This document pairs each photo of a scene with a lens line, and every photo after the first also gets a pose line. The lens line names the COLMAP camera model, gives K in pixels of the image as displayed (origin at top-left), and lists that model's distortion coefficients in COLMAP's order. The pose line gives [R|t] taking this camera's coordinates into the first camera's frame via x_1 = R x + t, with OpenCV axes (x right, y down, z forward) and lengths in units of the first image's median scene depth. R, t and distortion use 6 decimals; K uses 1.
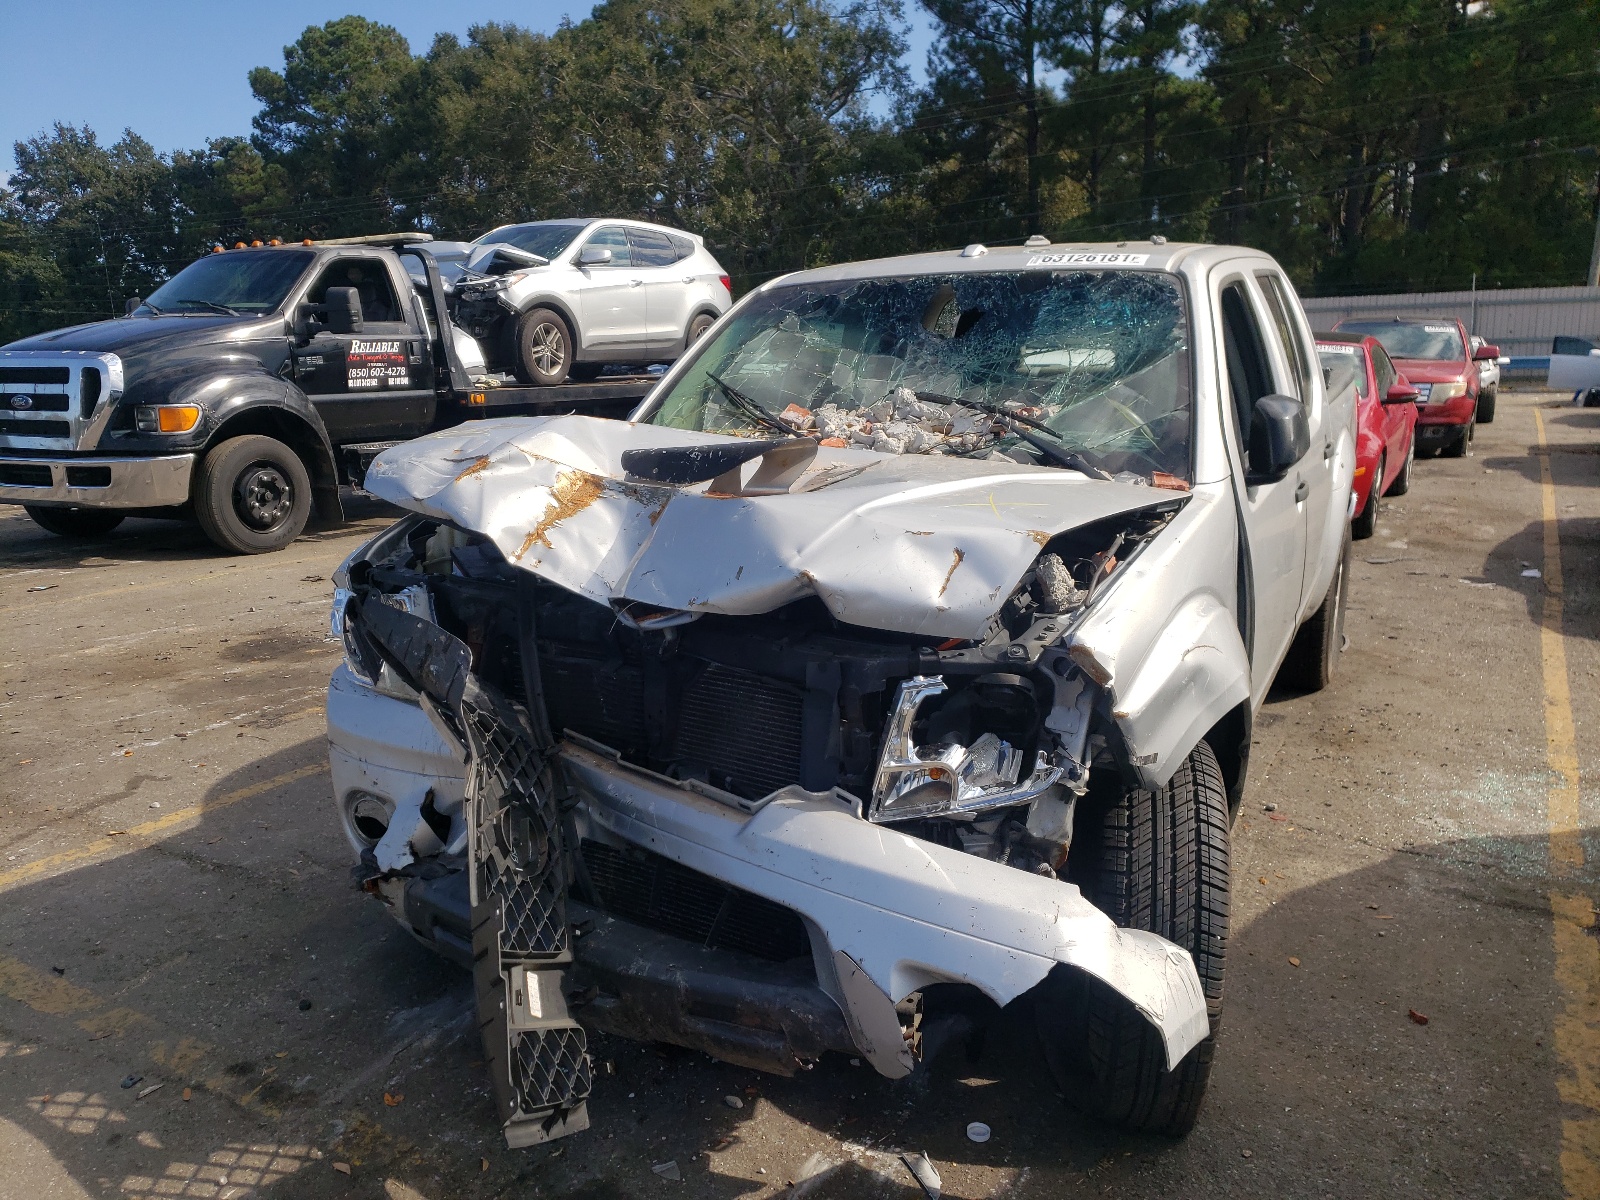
lens RADIAL K [[1345.3, 0, 844.2], [0, 1345.3, 628.0], [0, 0, 1]] dist [0.050799, -0.014773]
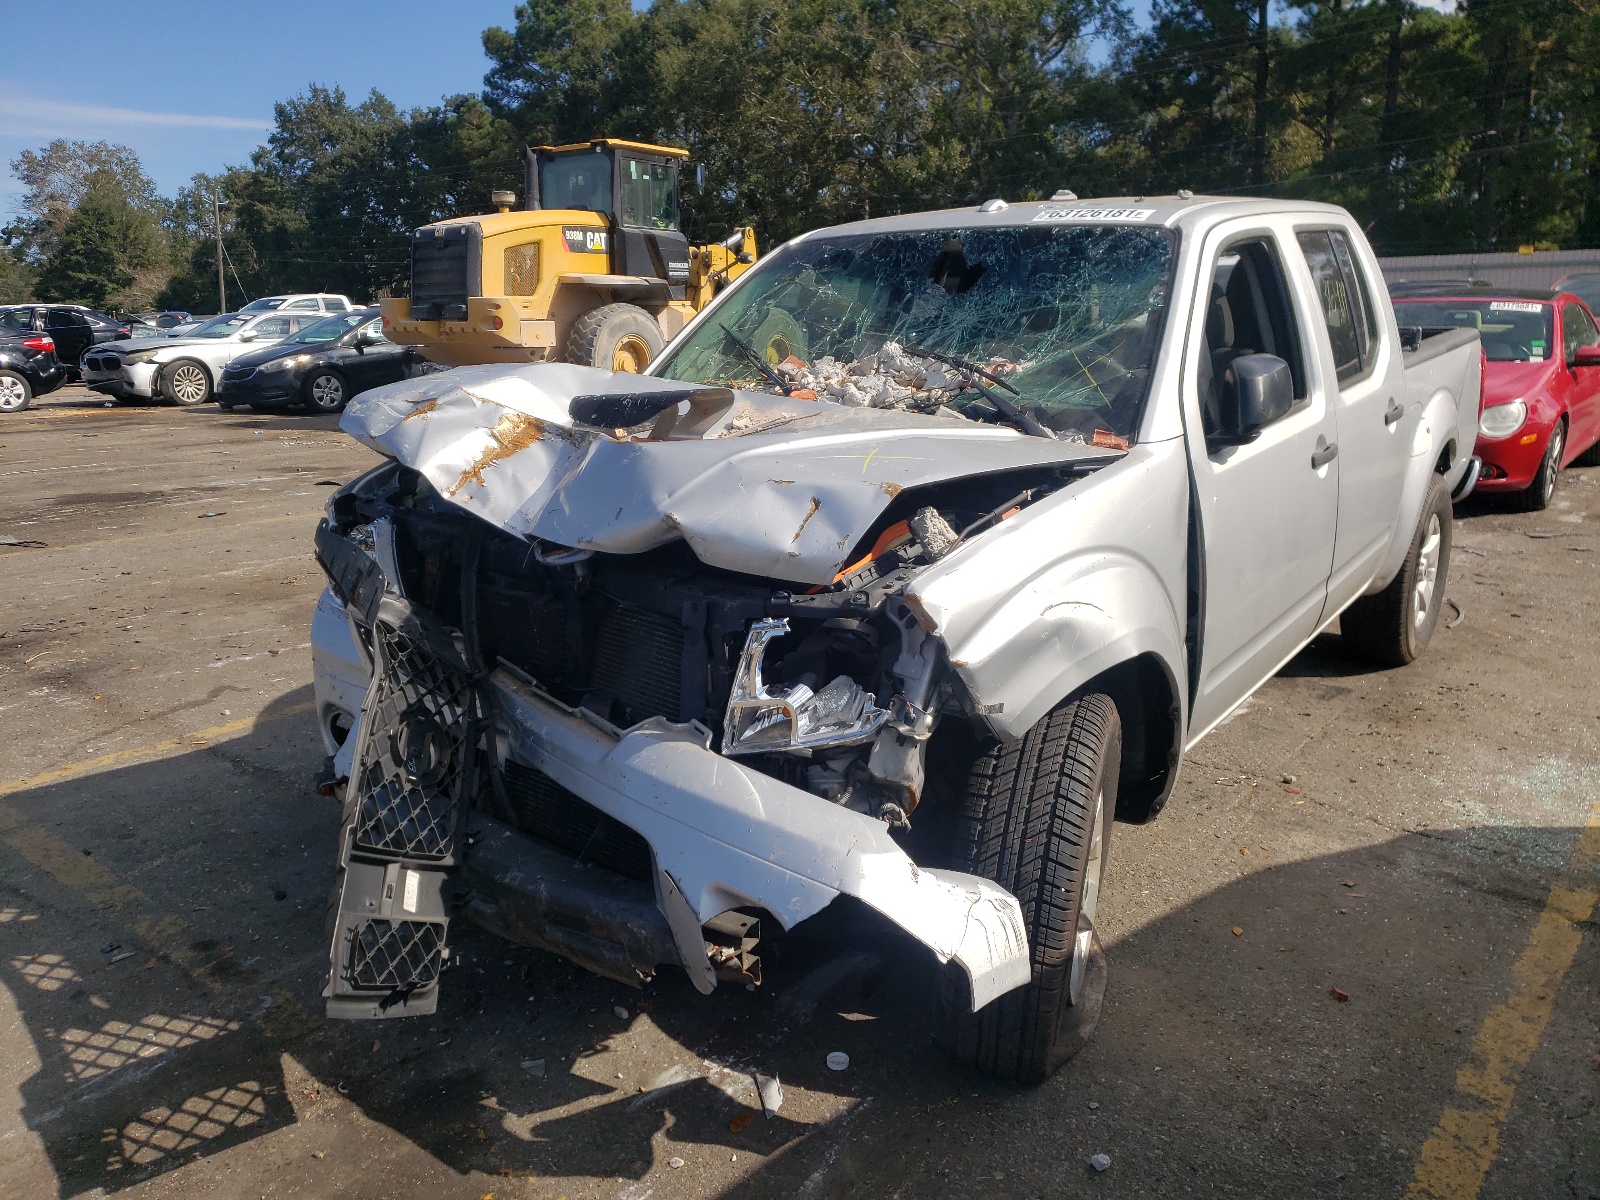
lens RADIAL K [[1345.3, 0, 792.4], [0, 1345.3, 590.7], [0, 0, 1]] dist [0.050799, -0.014773]
pose [[0.988219, 0.042745, -0.146955, 0.183574], [-0.041617, 0.999076, 0.010746, 0.002349], [0.147279, -0.004504, 0.989085, -0.025923]]
